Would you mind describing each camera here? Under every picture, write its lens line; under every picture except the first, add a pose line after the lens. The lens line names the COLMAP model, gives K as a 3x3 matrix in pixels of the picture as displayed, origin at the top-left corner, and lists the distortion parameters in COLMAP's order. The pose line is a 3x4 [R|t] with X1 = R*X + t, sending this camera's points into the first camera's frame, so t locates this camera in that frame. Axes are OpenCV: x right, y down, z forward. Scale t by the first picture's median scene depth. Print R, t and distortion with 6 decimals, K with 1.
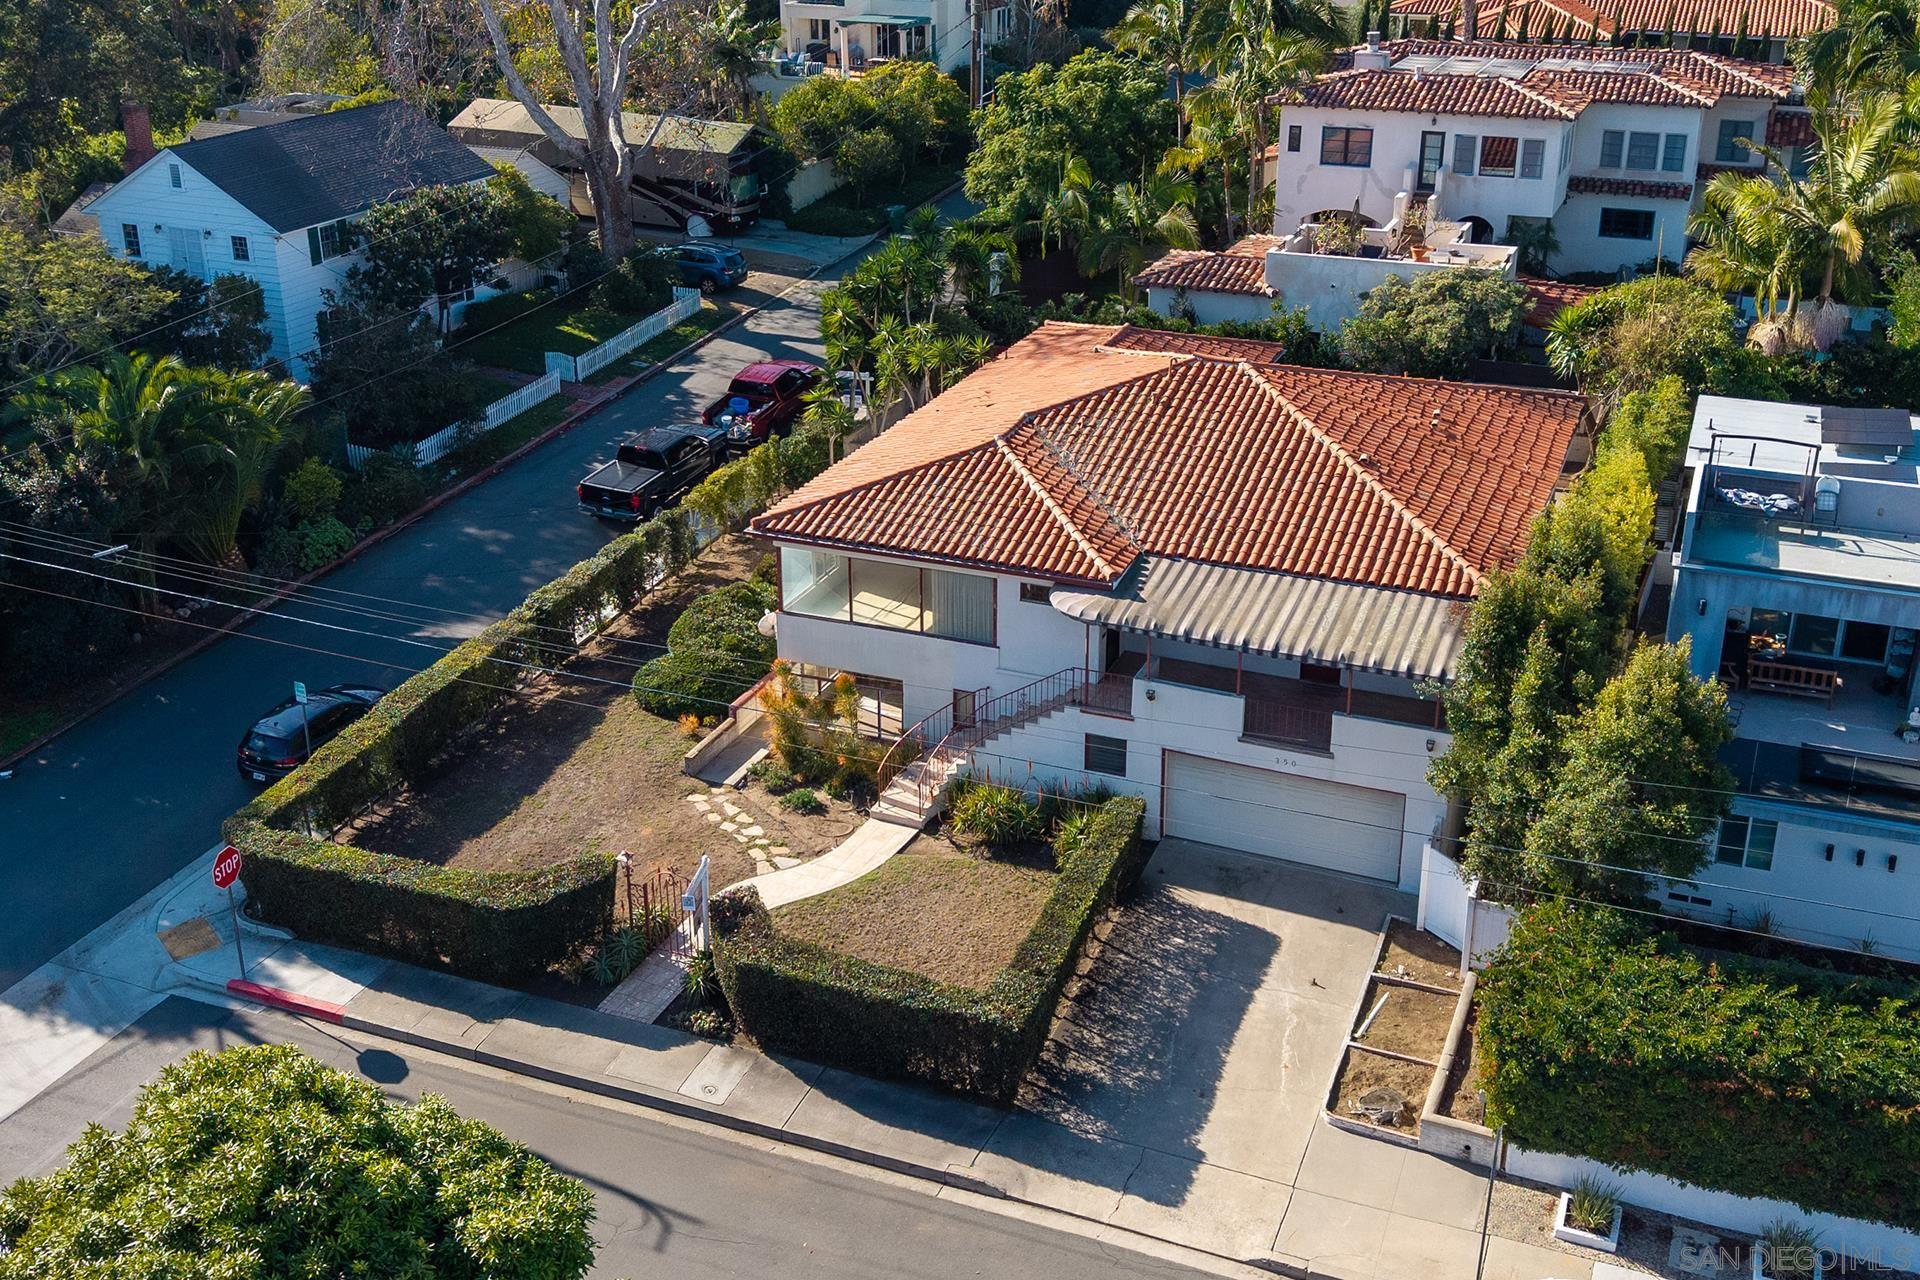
lens RADIAL K [[1904.8, 0, 997.7], [0, 1904.8, 639.6], [0, 0, 1]] dist [0.078923, 0.000721]
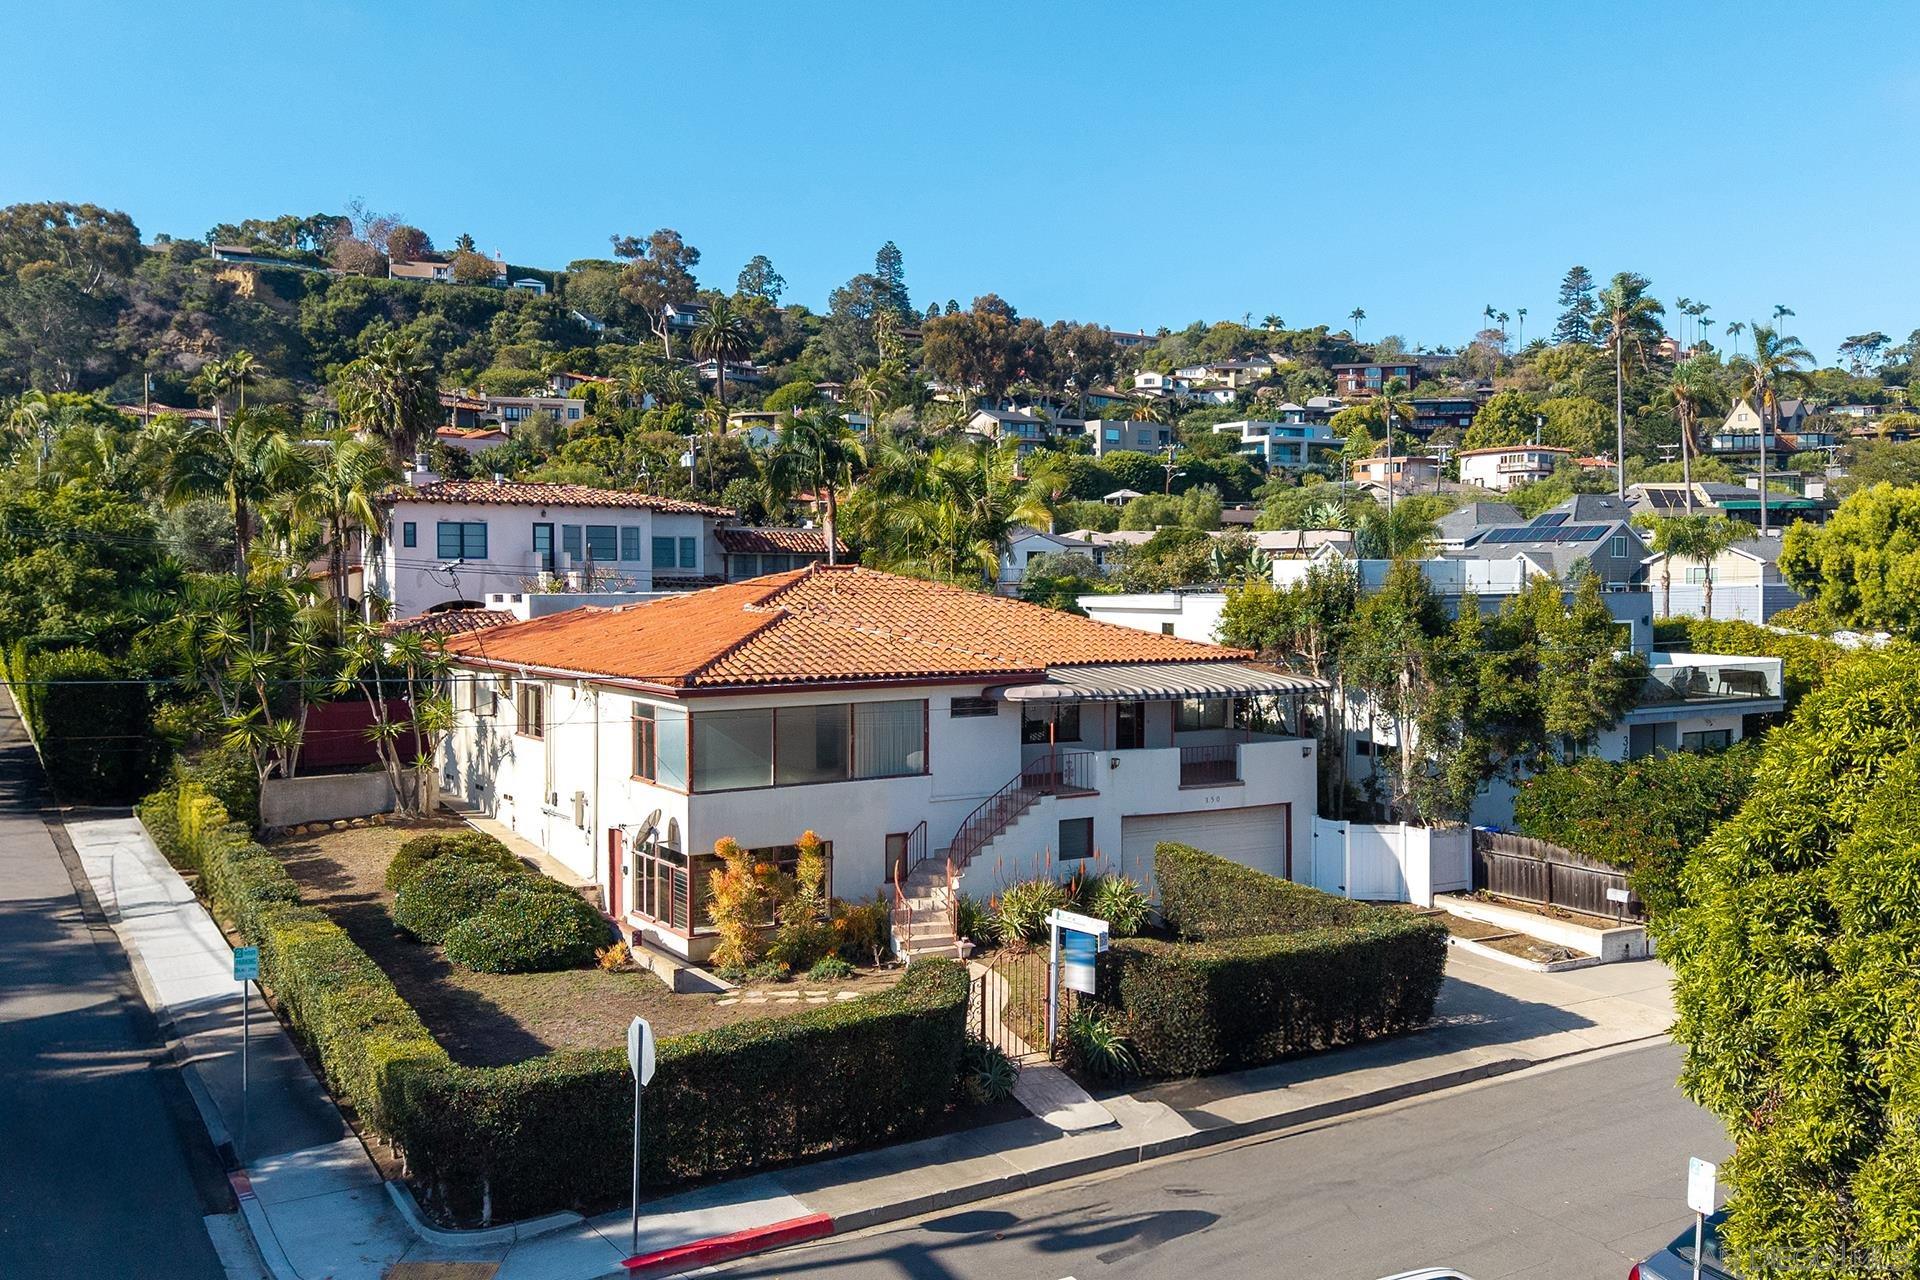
lens RADIAL K [[1694.3, 0, 1047.8], [0, 1694.3, 642.5], [0, 0, 1]] dist [0.041835, -0.084458]
pose [[0.565854, -0.035087, 0.823758, -0.697436], [0.326109, 0.927149, -0.184520, 0.124847], [-0.757273, 0.373046, 0.536074, 0.471164]]
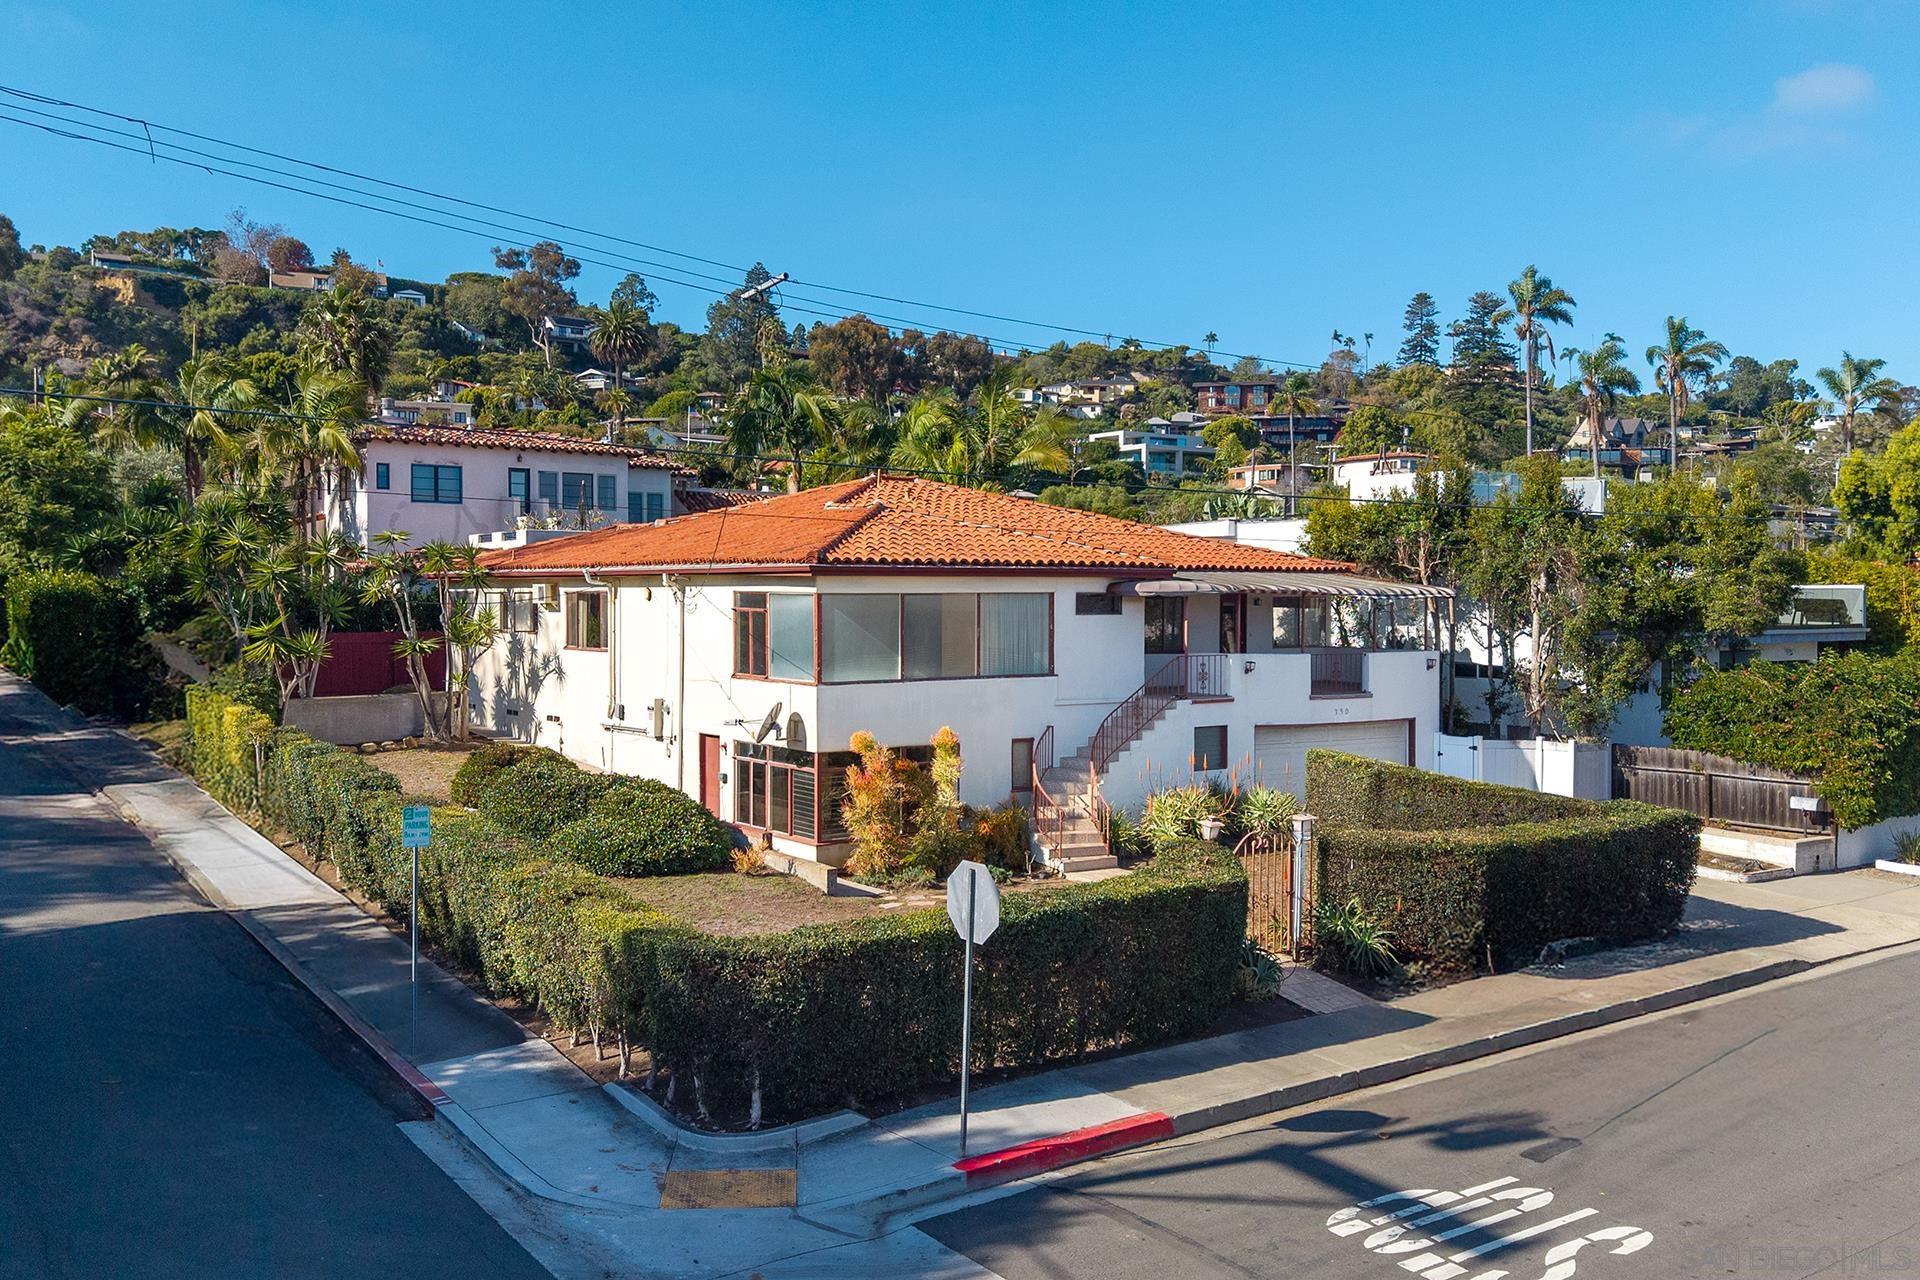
lens RADIAL K [[1630.8, 0, 960.0], [0, 1630.8, 640.0], [0, 0, 1]] dist [0.027131, -0.046464]
pose [[0.530379, -0.022582, 0.847460, -0.686827], [0.332549, 0.925067, -0.183474, 0.116936], [-0.779814, 0.379133, 0.498145, 0.663963]]
